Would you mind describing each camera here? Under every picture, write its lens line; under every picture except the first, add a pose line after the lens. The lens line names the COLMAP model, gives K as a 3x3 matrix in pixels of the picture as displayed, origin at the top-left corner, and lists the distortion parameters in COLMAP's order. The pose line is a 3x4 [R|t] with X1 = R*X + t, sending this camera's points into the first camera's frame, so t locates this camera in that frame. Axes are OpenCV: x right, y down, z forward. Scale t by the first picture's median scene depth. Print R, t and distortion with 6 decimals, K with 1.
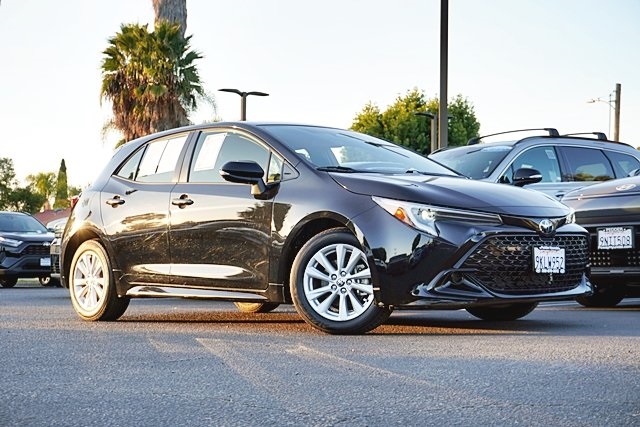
lens RADIAL K [[1089.2, 0, 320.3], [0, 1089.2, 213.6], [0, 0, 1]] dist [0.022947, 0.000000]
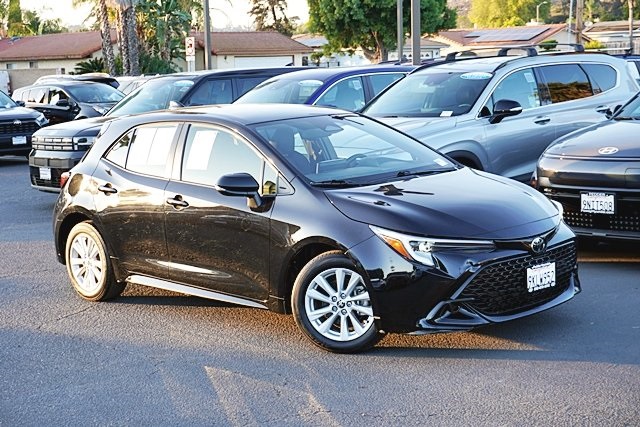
lens RADIAL K [[1089.2, 0, 319.3], [0, 1089.2, 211.9], [0, 0, 1]] dist [0.022947, 0.000000]
pose [[0.998692, -0.041554, 0.029799, -0.027190], [0.035293, 0.981849, 0.186351, -0.201591], [-0.037002, -0.185056, 0.982031, -0.002397]]
